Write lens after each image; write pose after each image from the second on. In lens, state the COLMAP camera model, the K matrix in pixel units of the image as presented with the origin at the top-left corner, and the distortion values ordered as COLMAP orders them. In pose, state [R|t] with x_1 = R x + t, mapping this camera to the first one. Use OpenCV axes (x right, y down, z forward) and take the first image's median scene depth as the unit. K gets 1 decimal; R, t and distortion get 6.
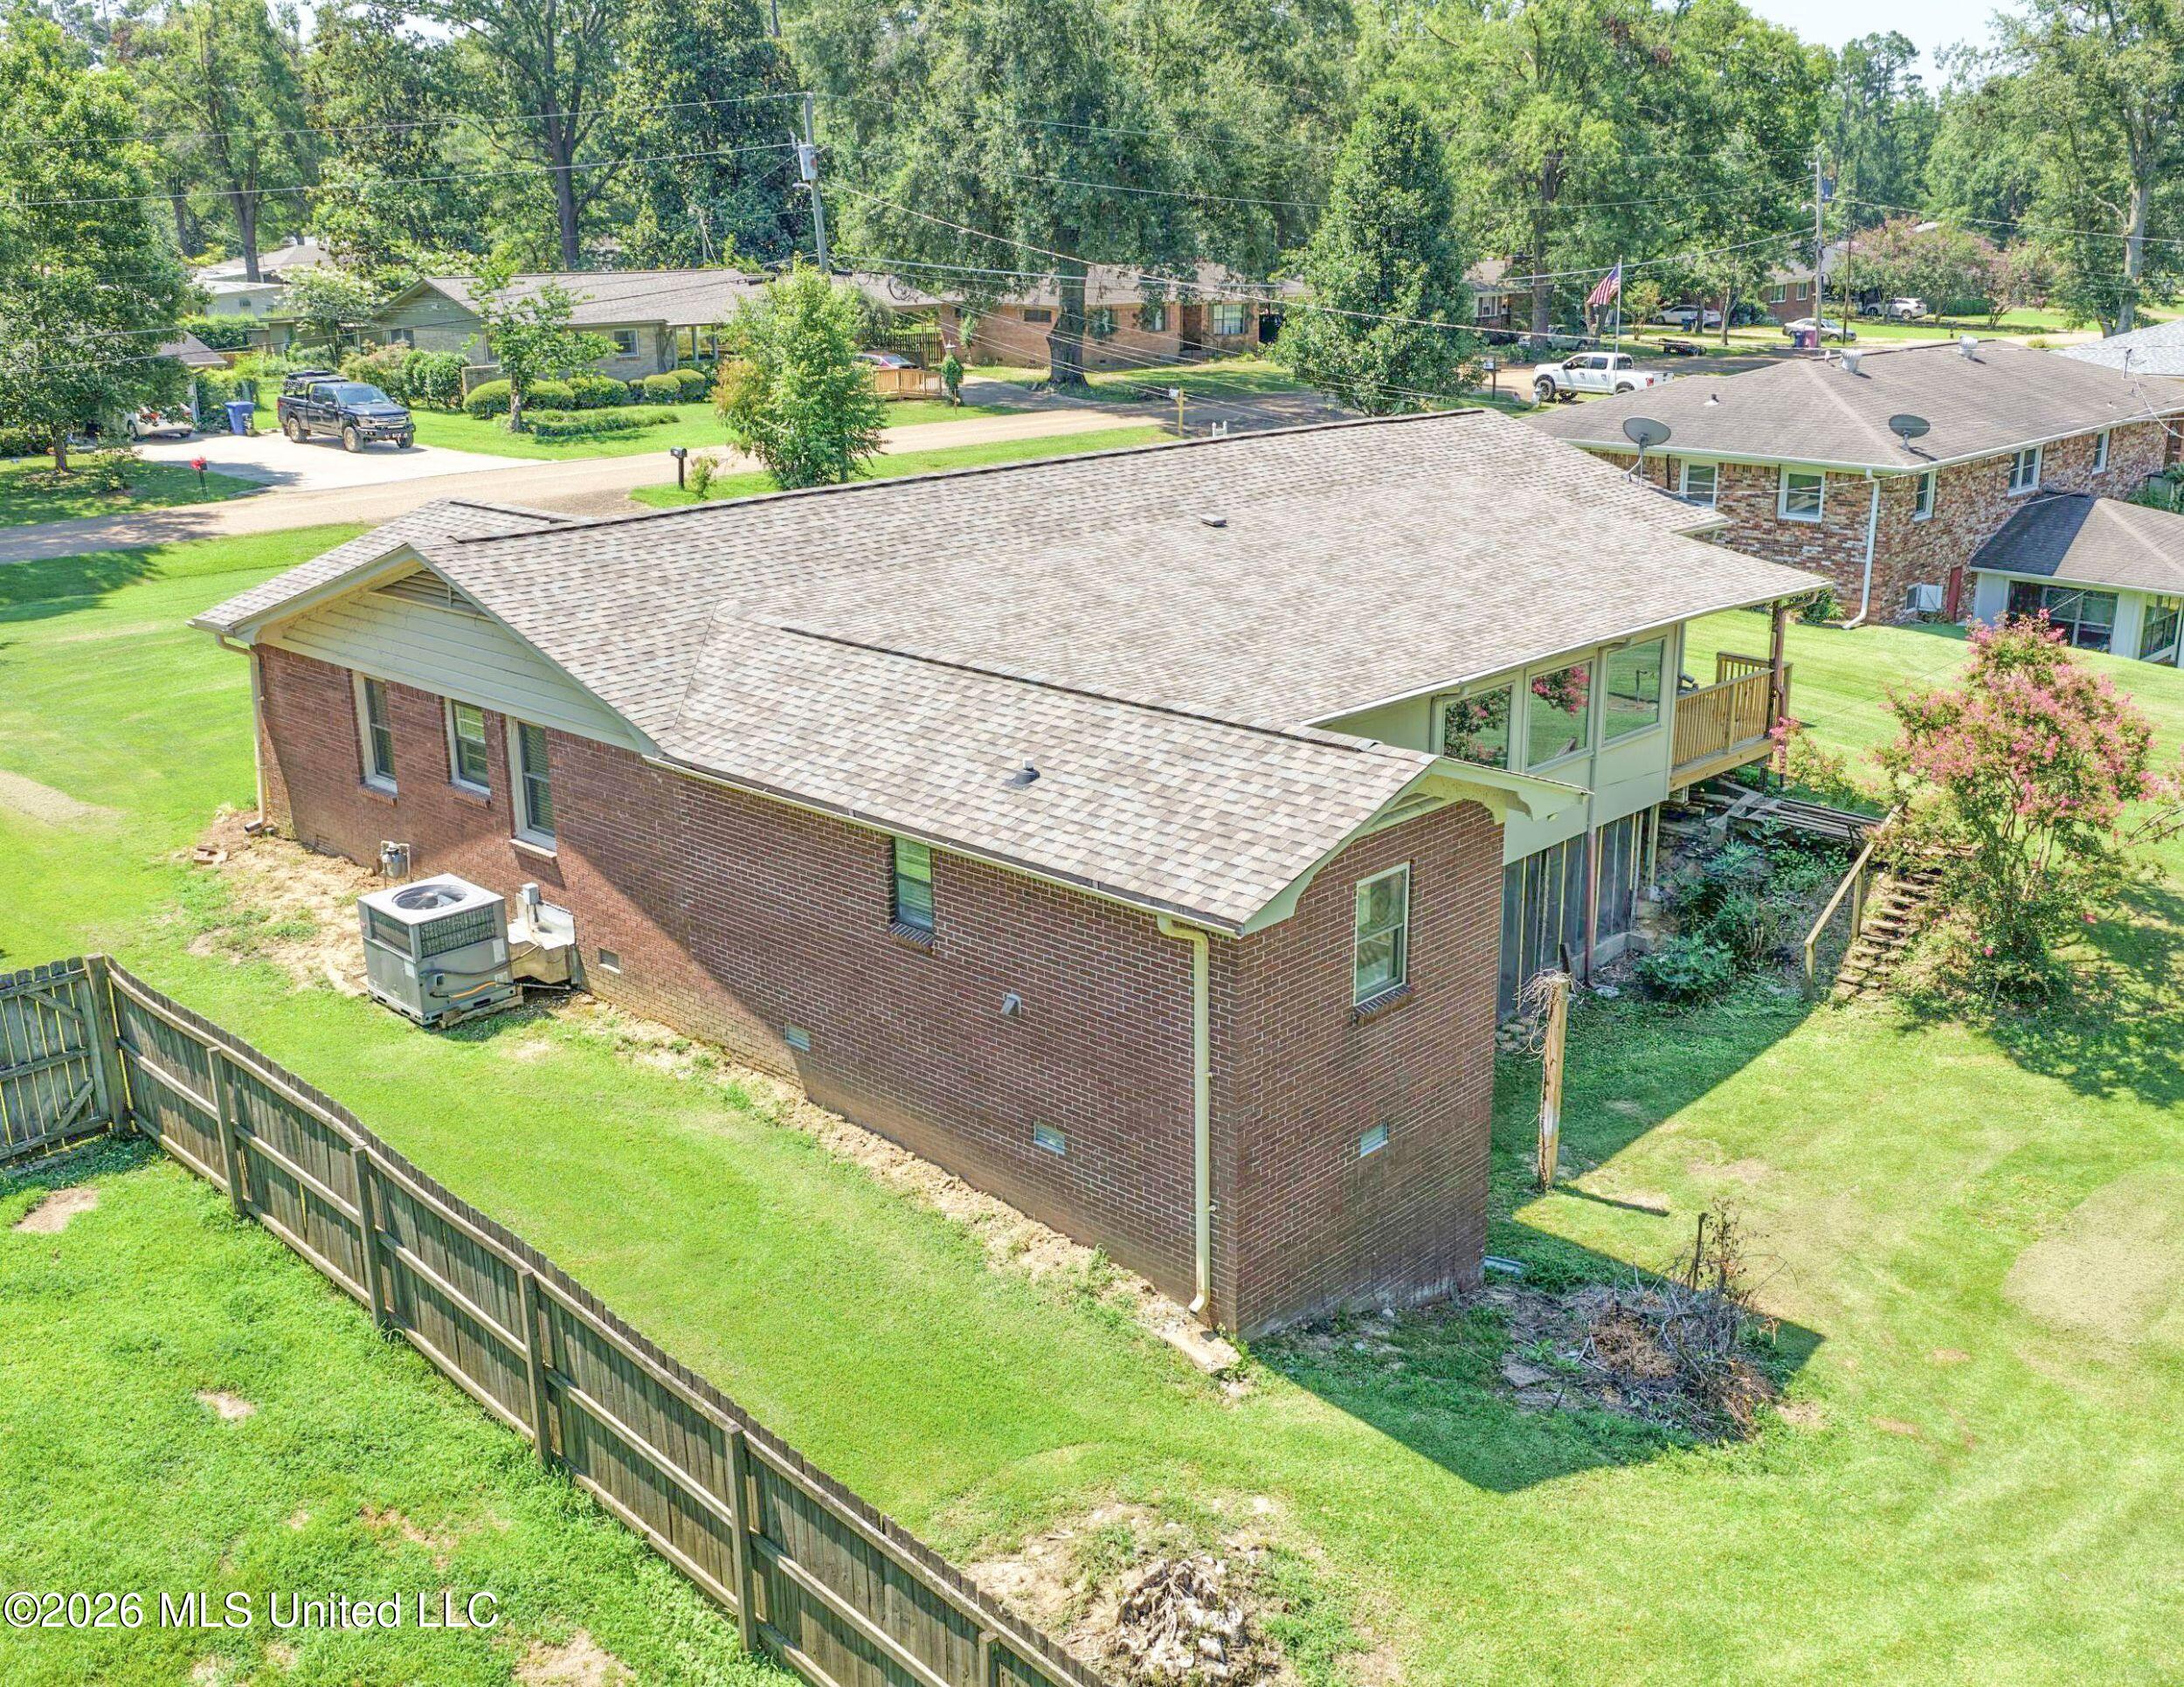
lens RADIAL K [[2115.6, 0, 1173.9], [0, 2115.6, 837.5], [0, 0, 1]] dist [-0.000400, 0.033488]
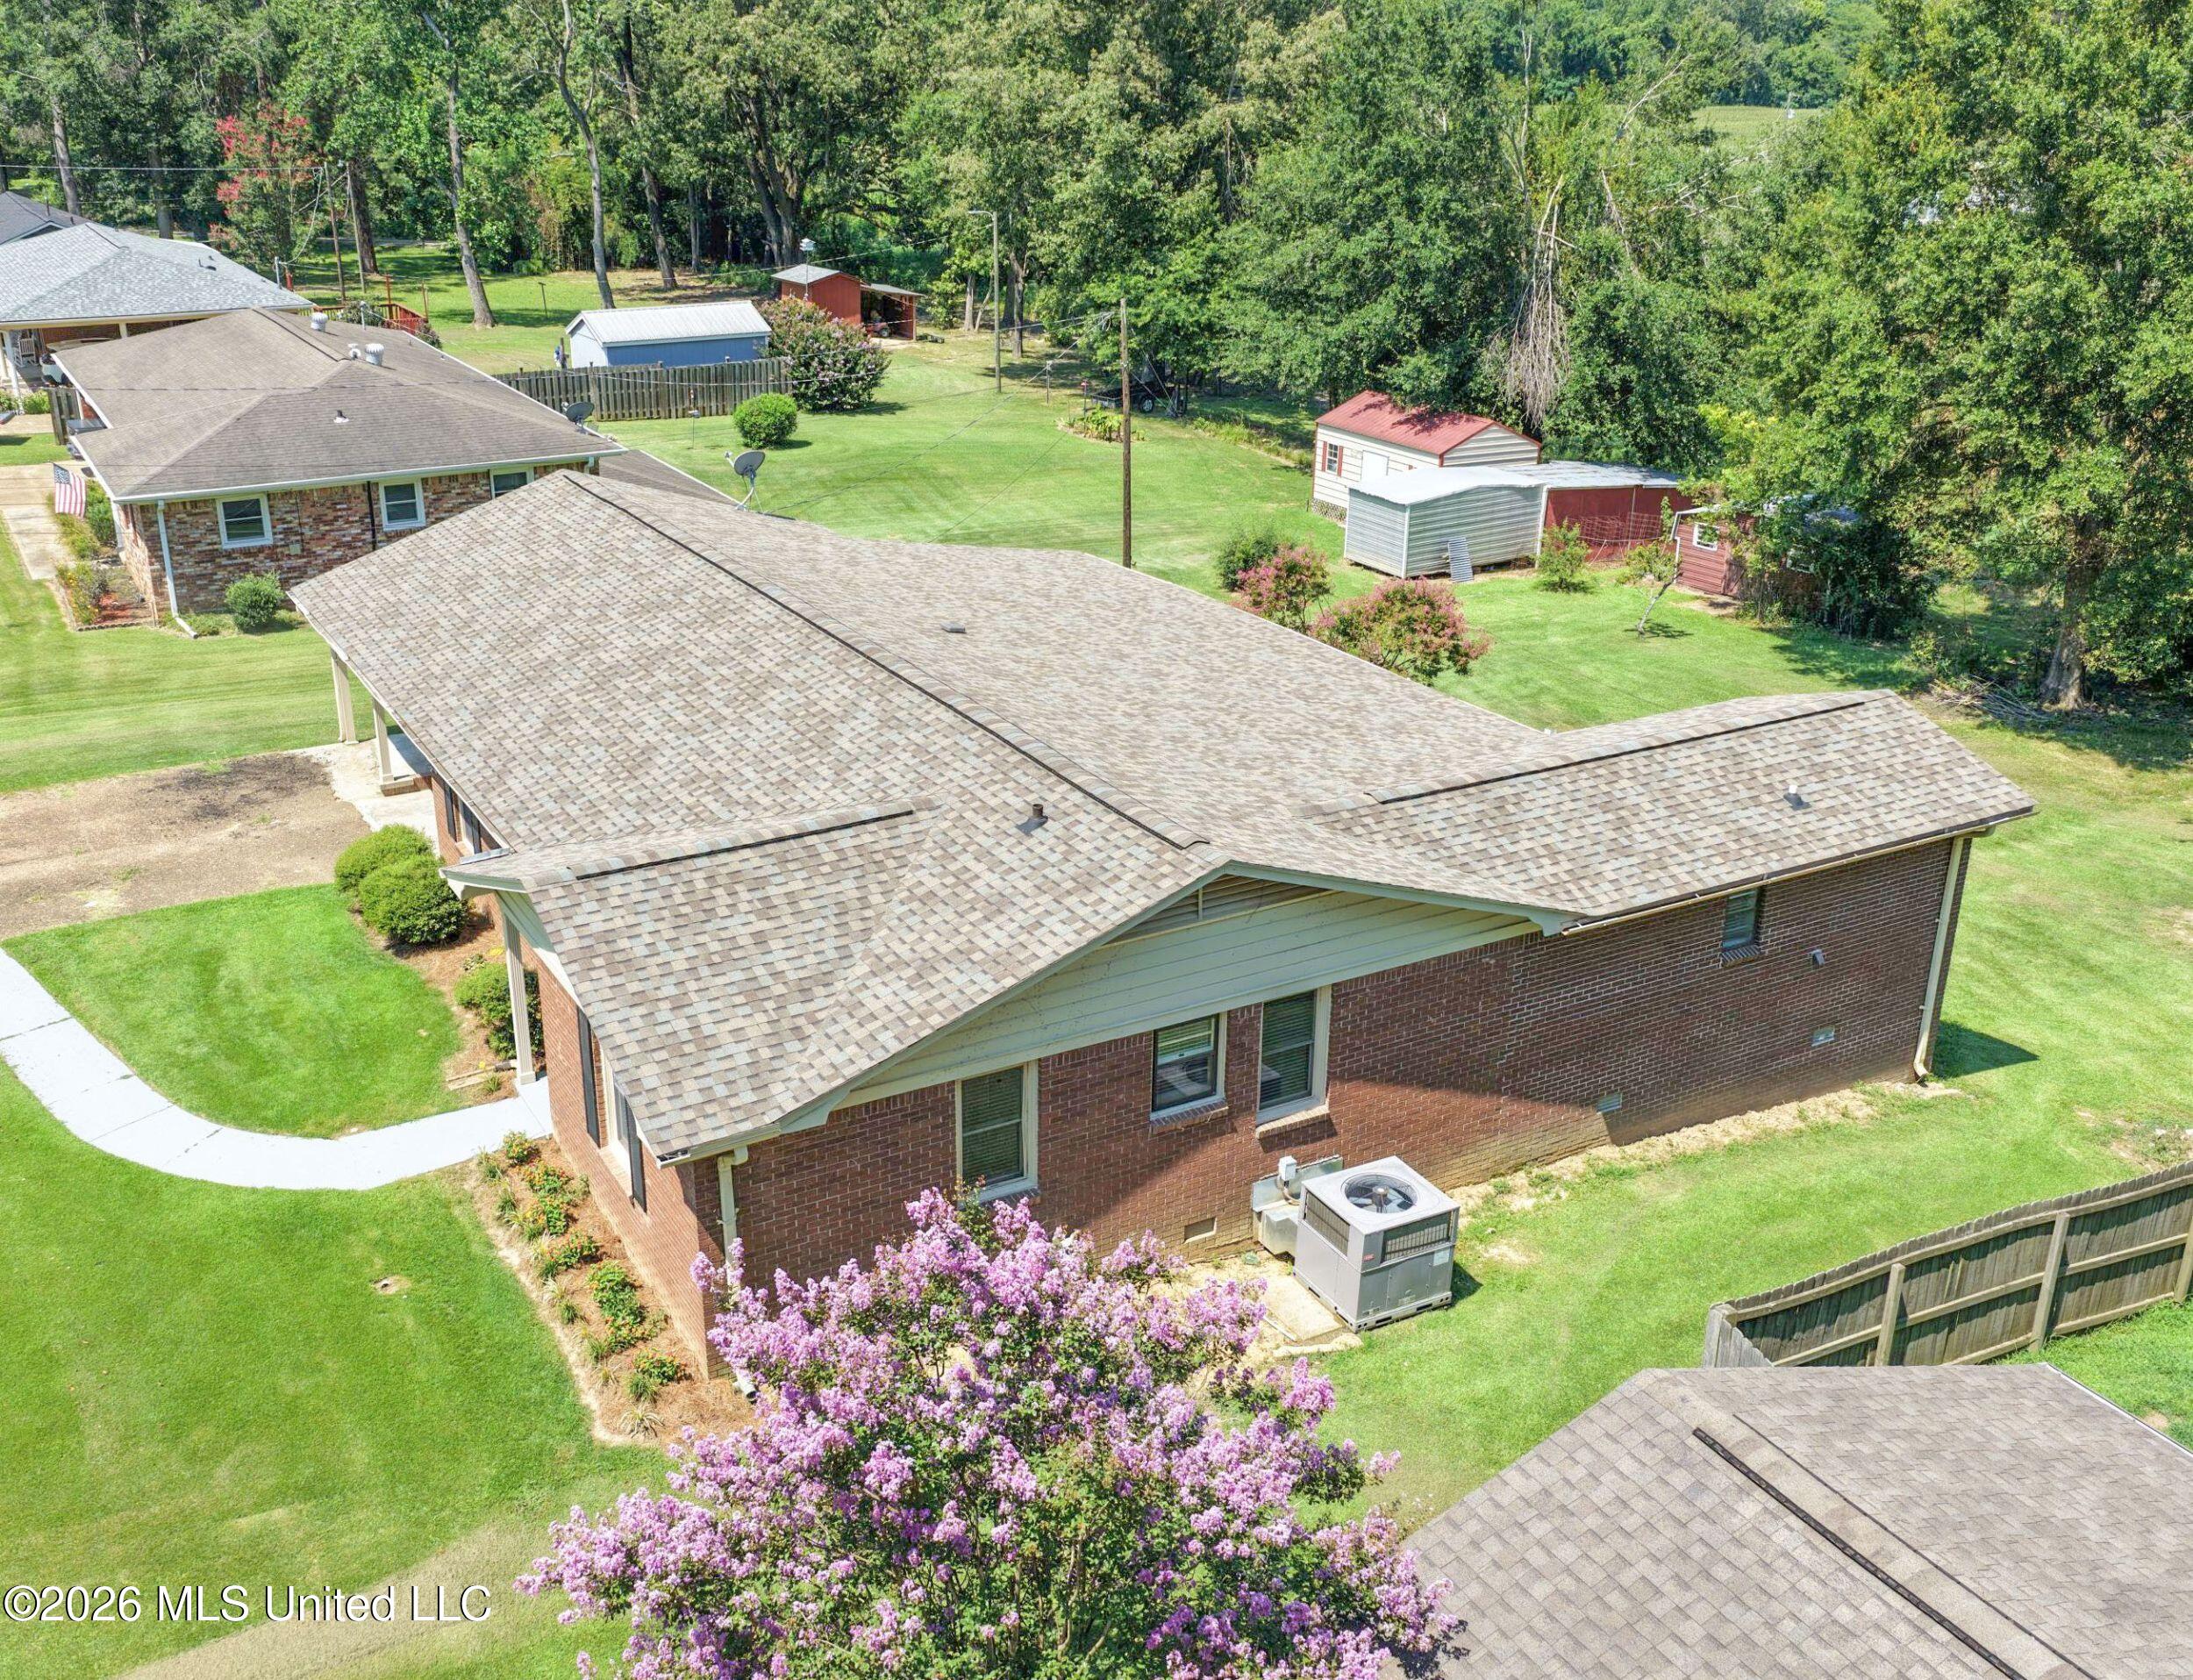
lens RADIAL K [[2080.8, 0, 1068.9], [0, 2080.8, 840.1], [0, 0, 1]] dist [-0.018752, 0.045890]
pose [[0.317610, -0.346616, 0.882599, -0.595048], [0.268629, 0.925552, 0.266817, -0.206196], [-0.909375, 0.152348, 0.387076, 0.379560]]
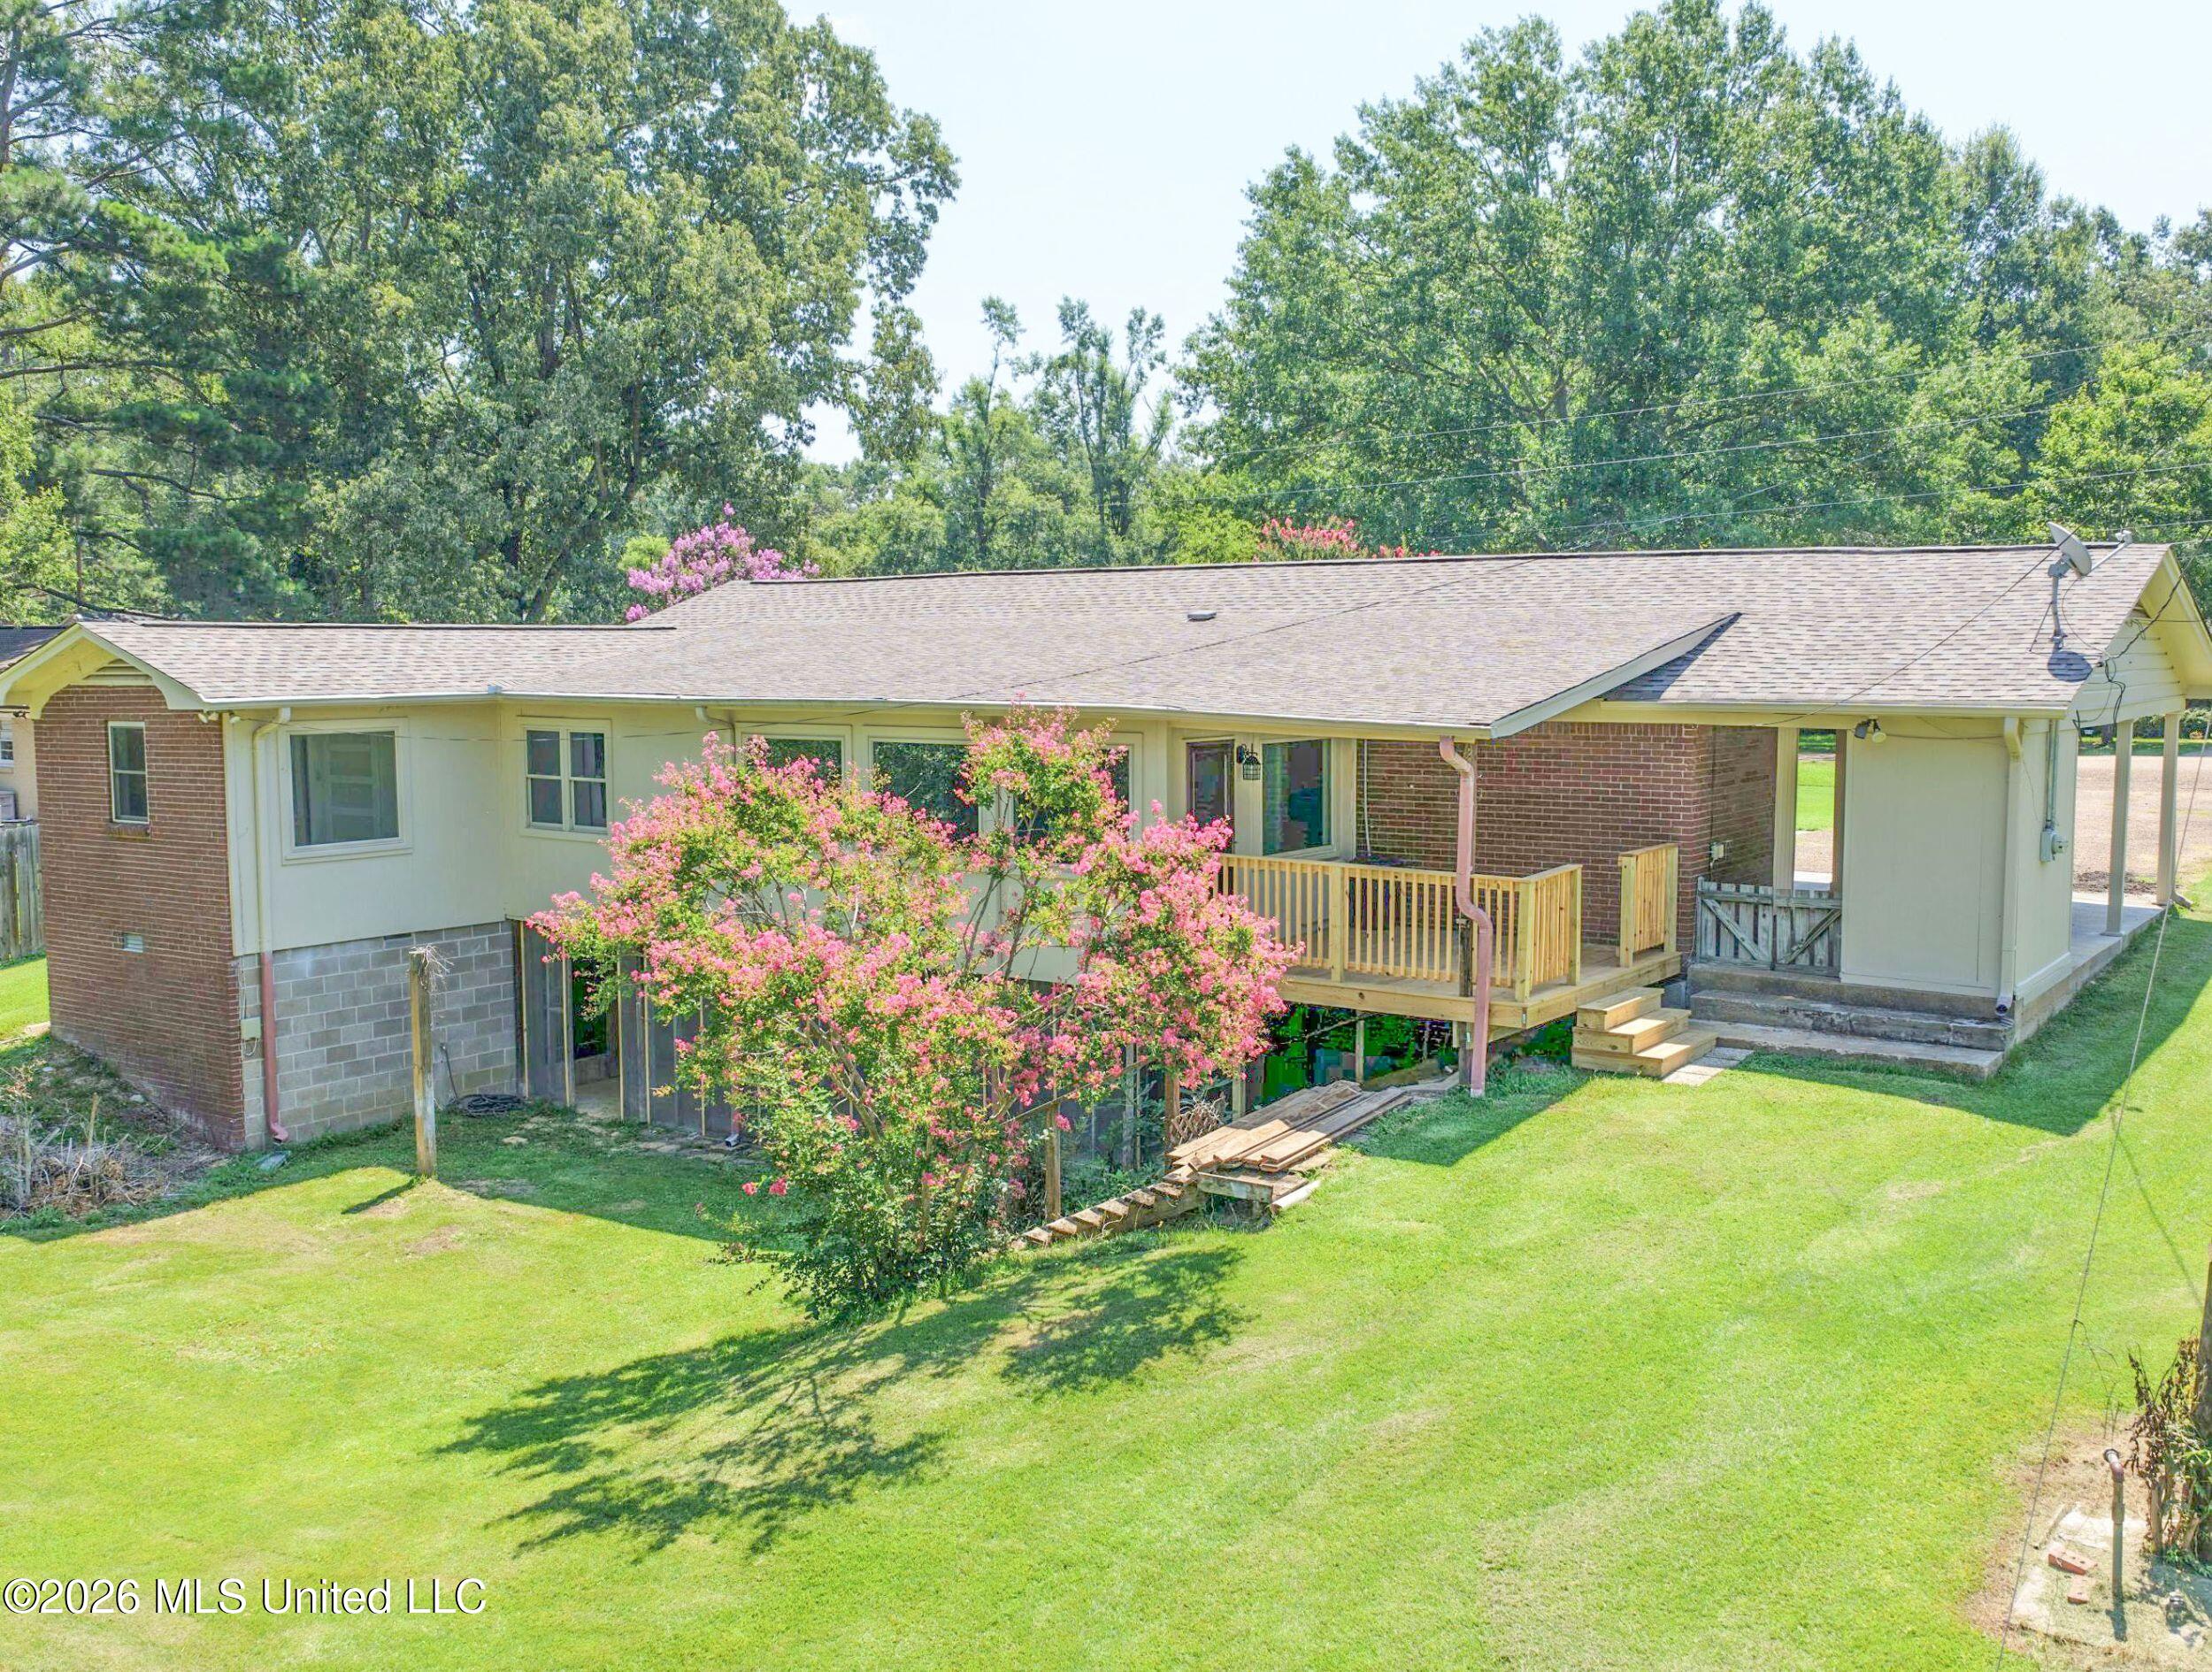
lens RADIAL K [[2091.2, 0, 1149.9], [0, 2091.2, 834.1], [0, 0, 1]] dist [-0.015158, 0.035367]
pose [[0.132311, 0.088654, -0.987236, 0.591723], [-0.284054, 0.957610, 0.047925, -0.064799], [0.949635, 0.274087, 0.151884, 0.578186]]
